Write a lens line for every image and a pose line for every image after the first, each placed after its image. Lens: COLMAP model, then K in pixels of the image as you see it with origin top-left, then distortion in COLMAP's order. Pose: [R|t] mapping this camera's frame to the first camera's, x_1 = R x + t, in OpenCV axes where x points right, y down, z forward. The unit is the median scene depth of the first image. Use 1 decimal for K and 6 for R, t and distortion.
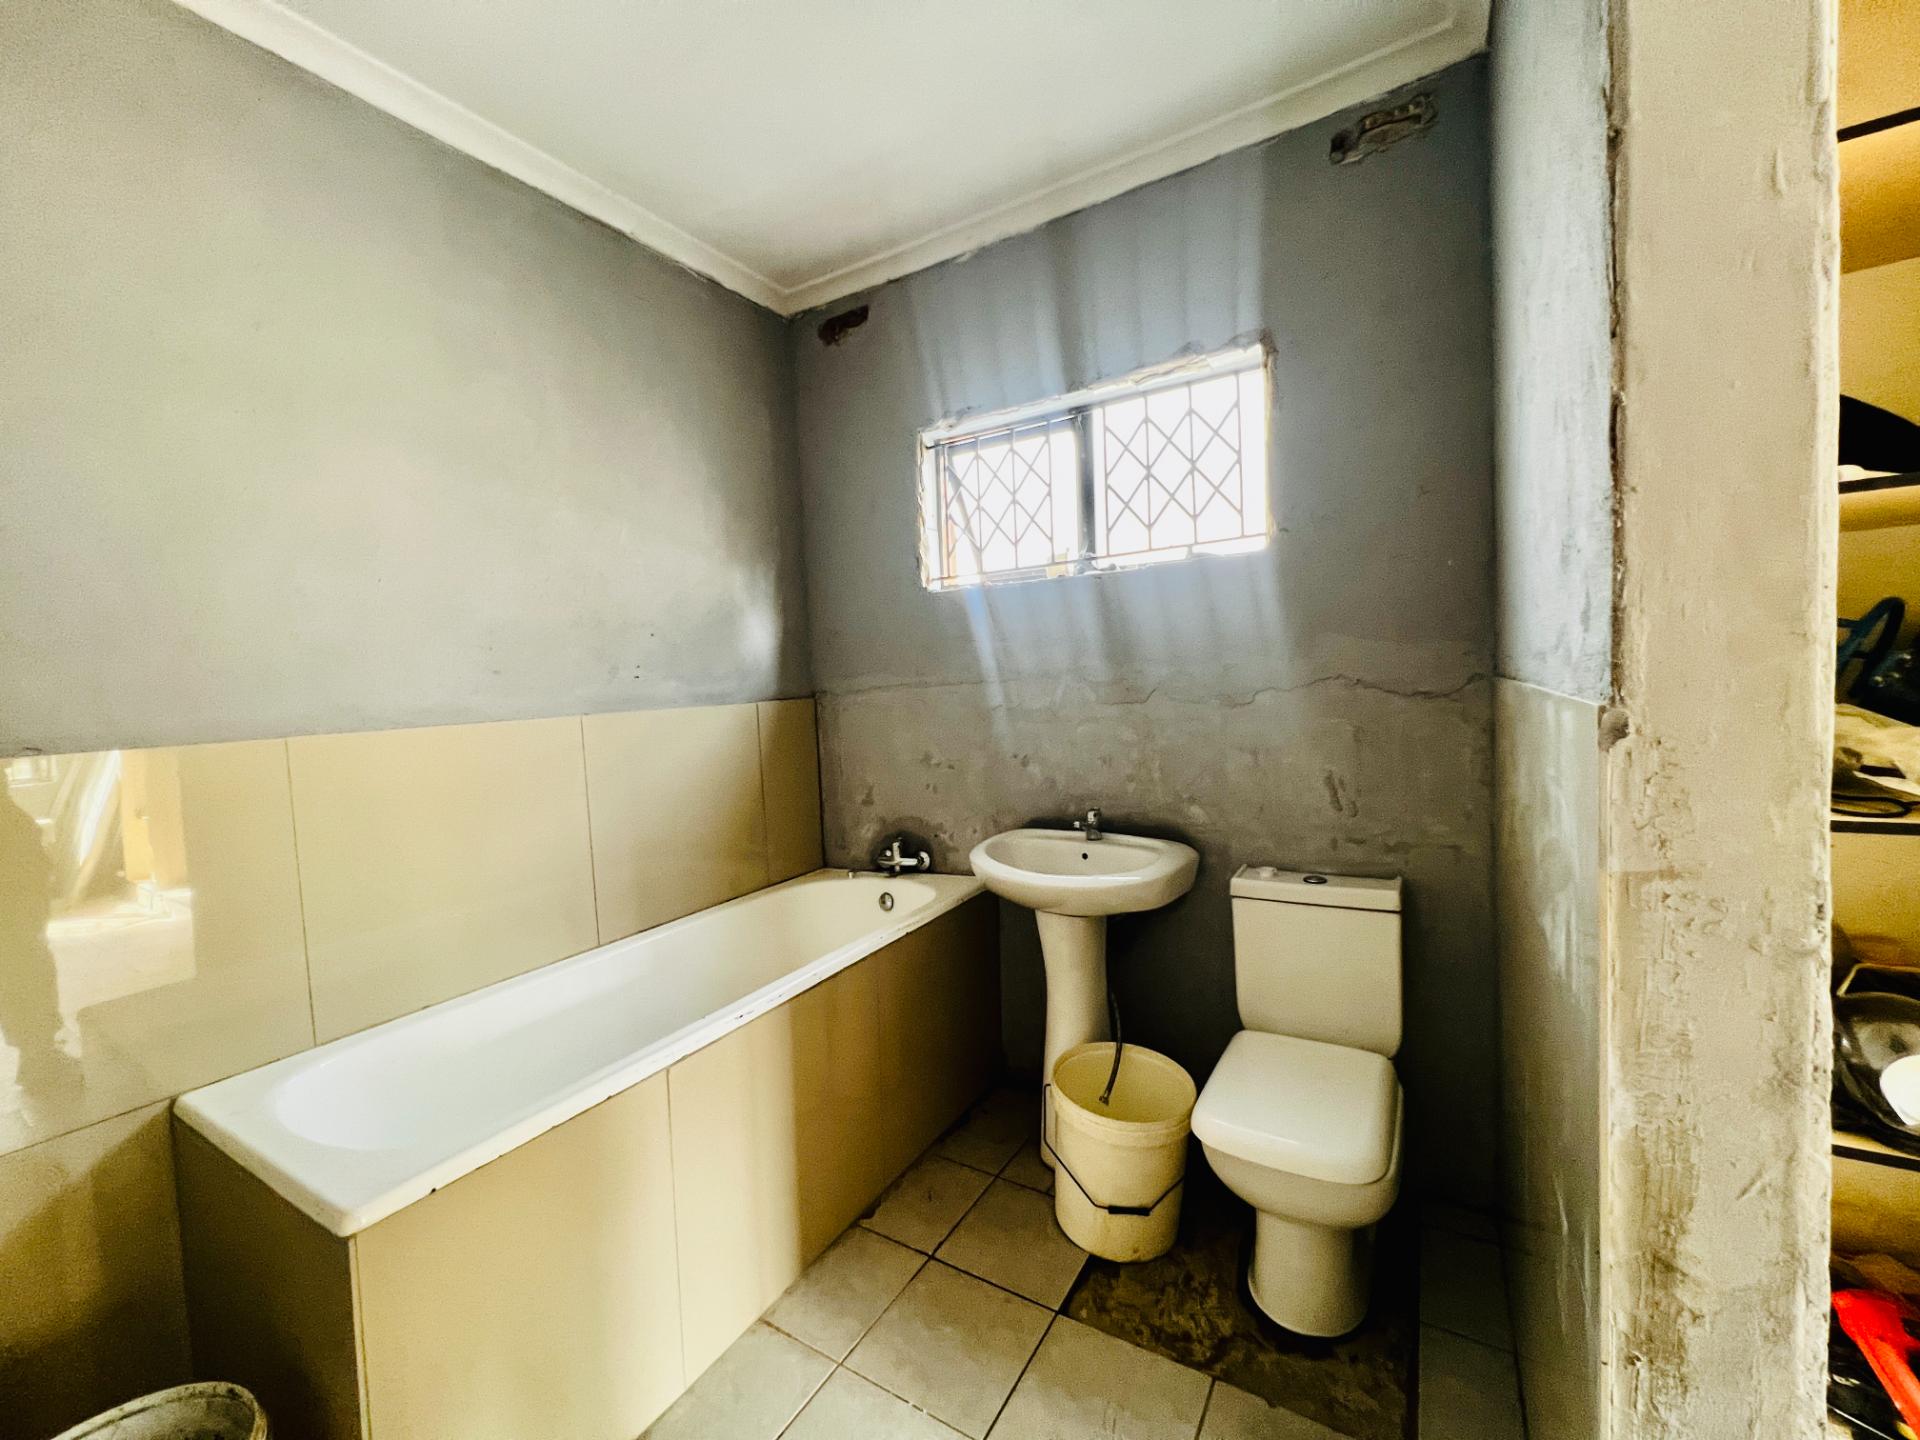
lens RADIAL K [[770.8, 0, 955.0], [0, 770.8, 719.2], [0, 0, 1]] dist [-0.002199, 0.001256]
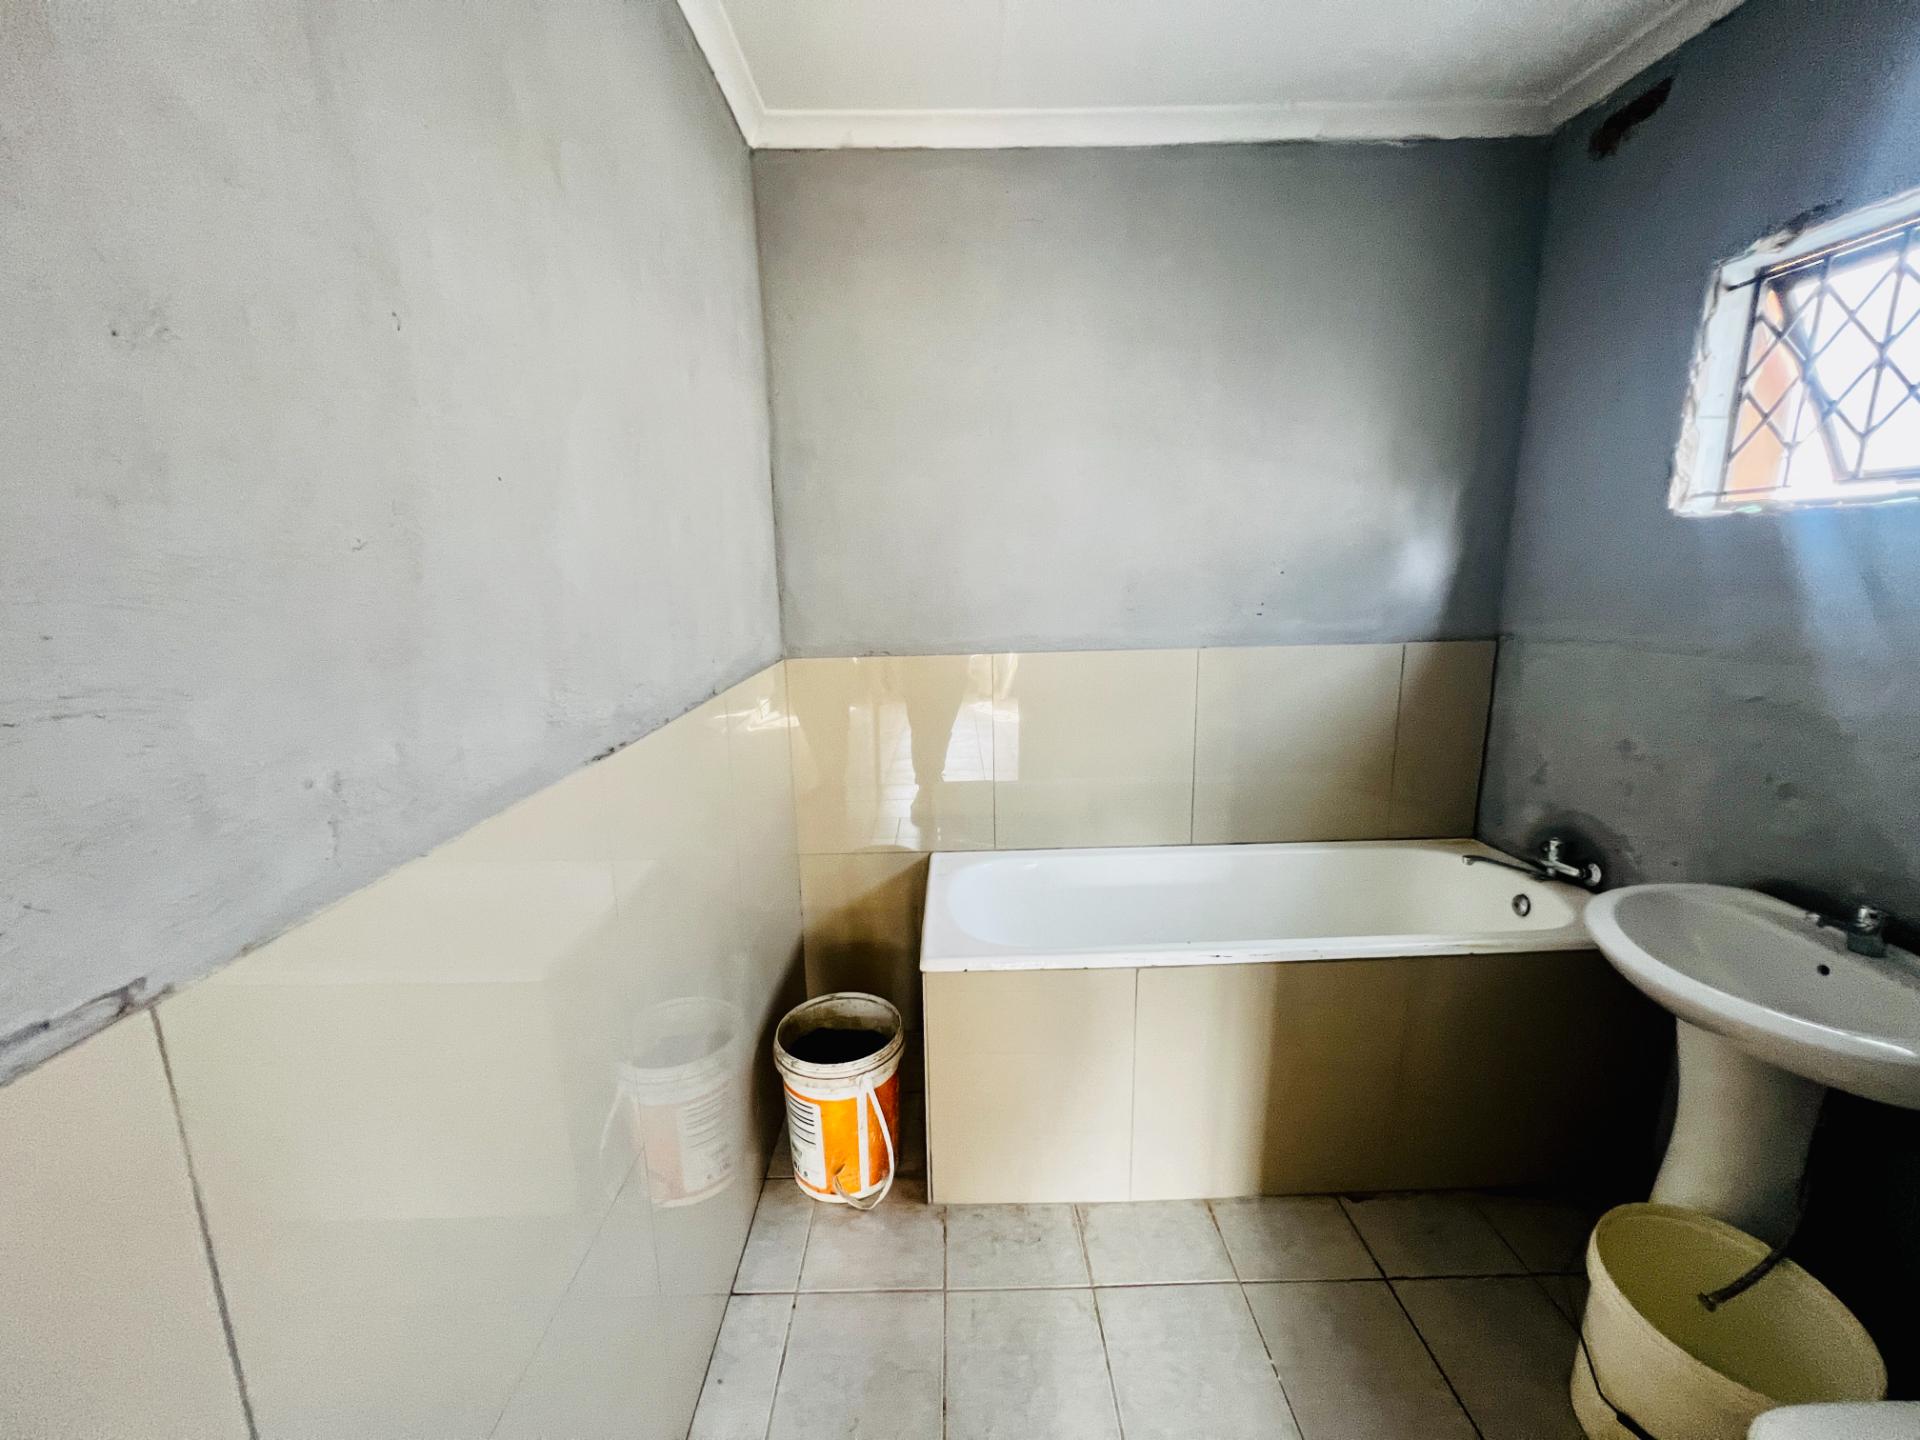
lens RADIAL K [[770.8, 0, 955.3], [0, 770.8, 717.6], [0, 0, 1]] dist [-0.002199, 0.001256]
pose [[0.533651, 0.201834, -0.821267, 0.222976], [-0.047278, 0.976705, 0.209314, -0.101508], [0.844382, -0.072873, 0.530762, 0.070876]]
